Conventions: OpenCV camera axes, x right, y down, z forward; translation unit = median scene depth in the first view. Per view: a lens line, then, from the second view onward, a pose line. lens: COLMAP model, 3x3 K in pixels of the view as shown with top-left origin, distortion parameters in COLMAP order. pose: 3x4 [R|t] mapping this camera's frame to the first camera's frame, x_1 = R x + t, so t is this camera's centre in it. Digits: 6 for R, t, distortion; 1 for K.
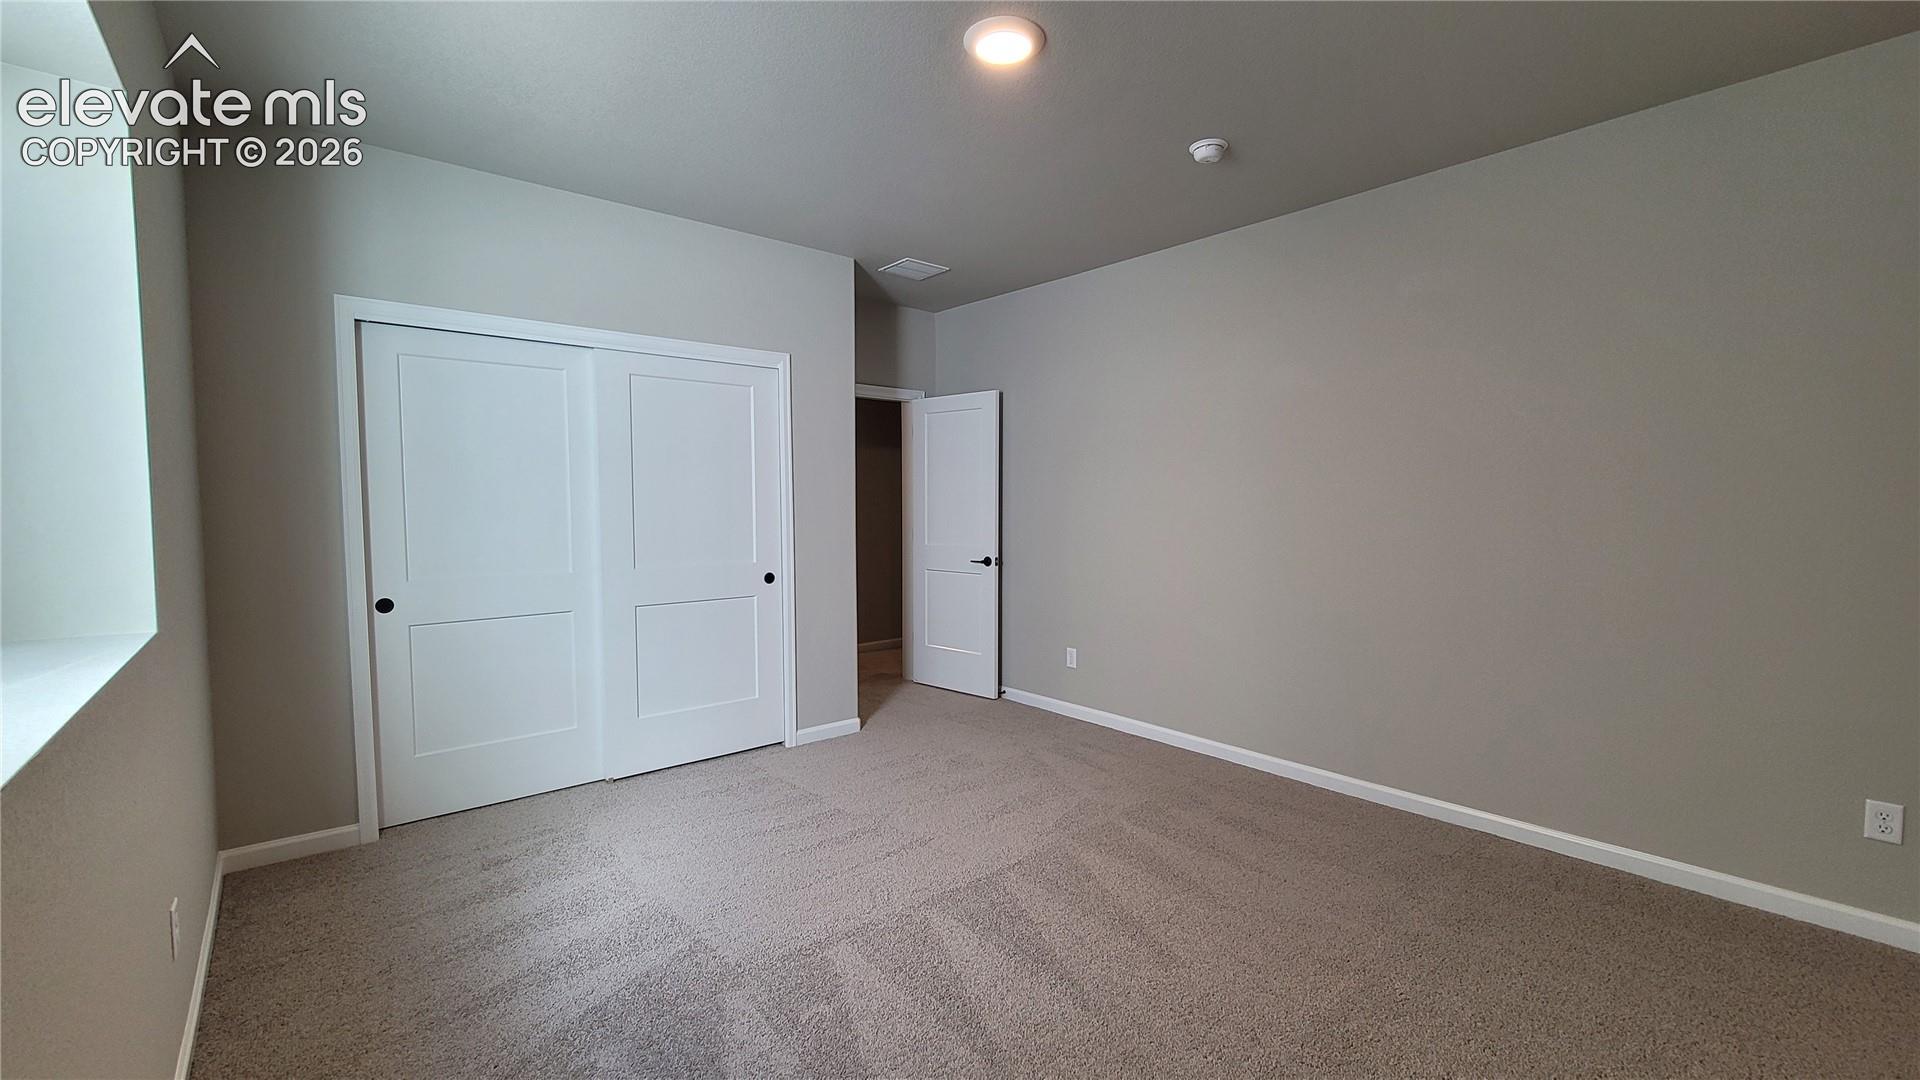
lens RADIAL K [[780.1, 0, 980.0], [0, 780.1, 533.8], [0, 0, 1]] dist [-0.001510, -0.000463]
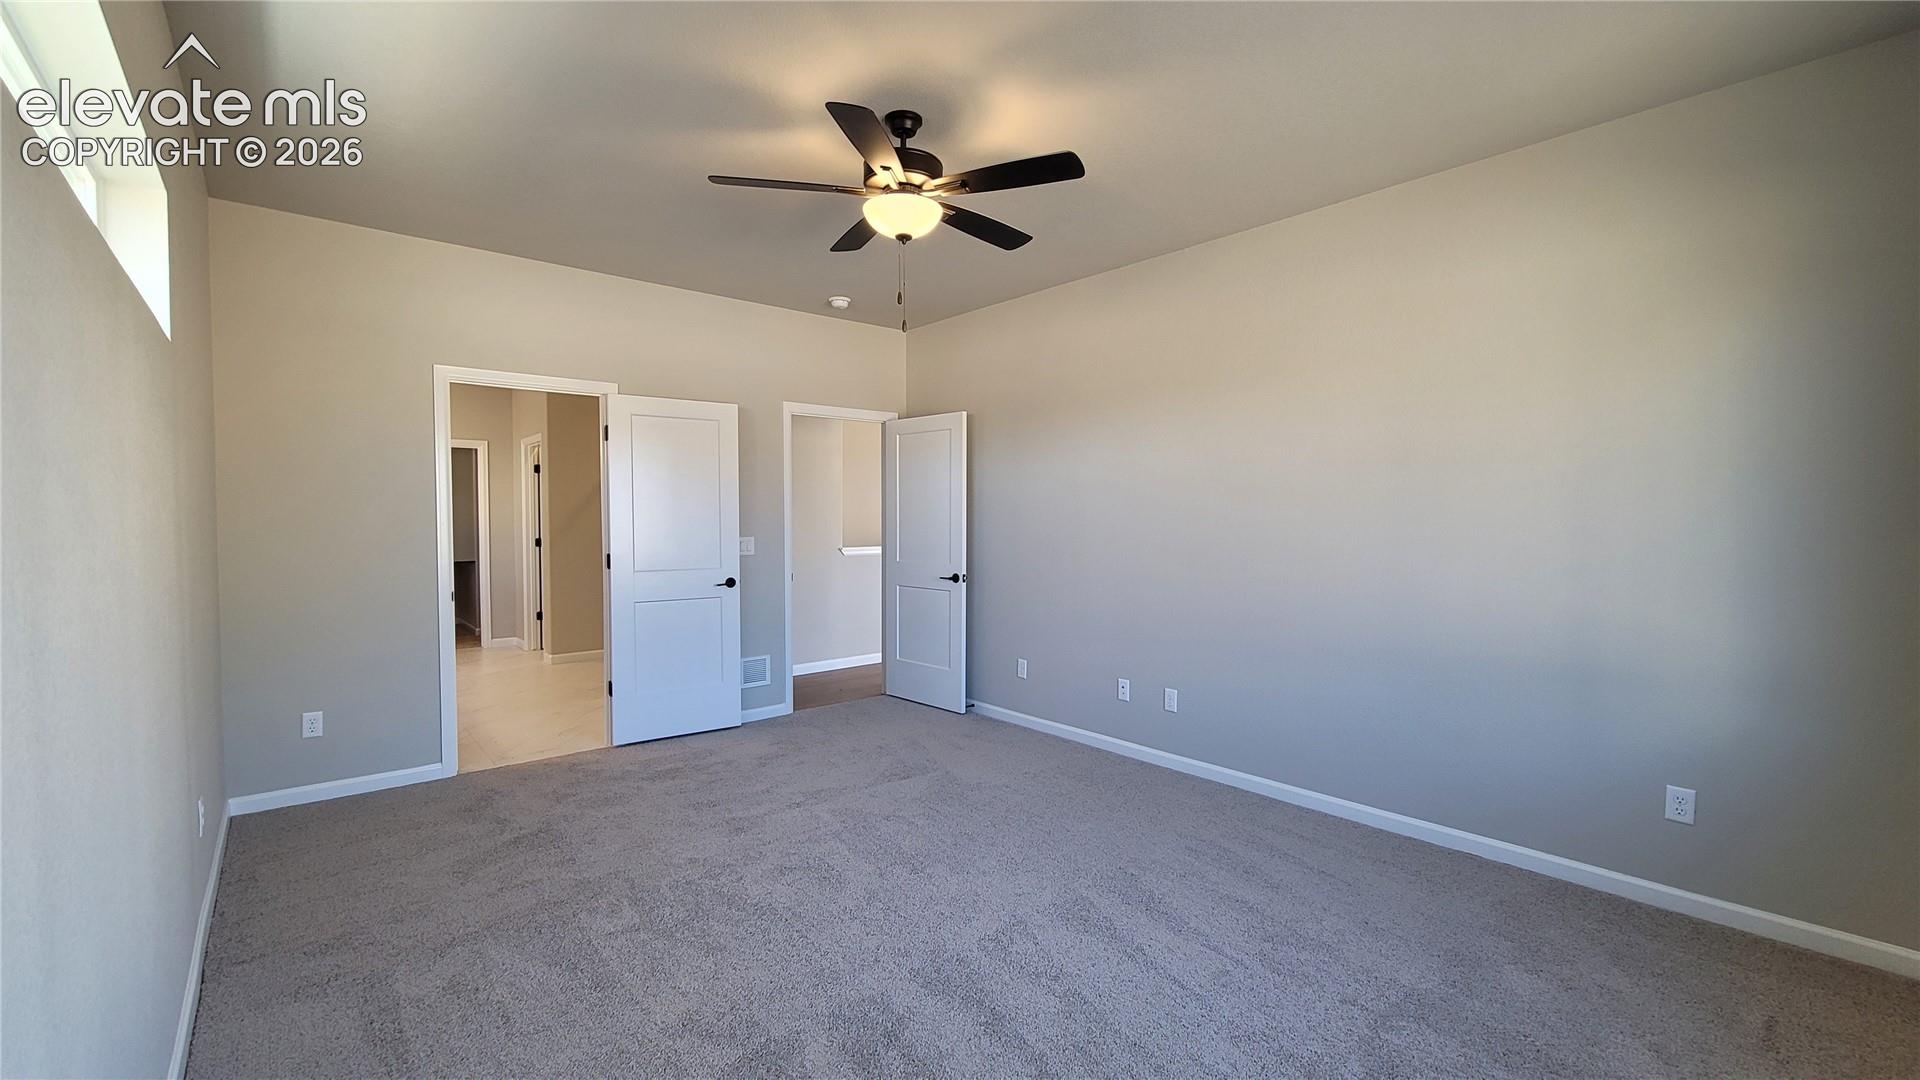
lens RADIAL K [[780.1, 0, 961.6], [0, 780.1, 532.9], [0, 0, 1]] dist [-0.001510, -0.000463]
pose [[0.999880, 0.002311, -0.015290, 0.089912], [-0.002691, 0.999686, -0.024901, 0.004876], [0.015228, 0.024939, 0.999573, -0.098820]]
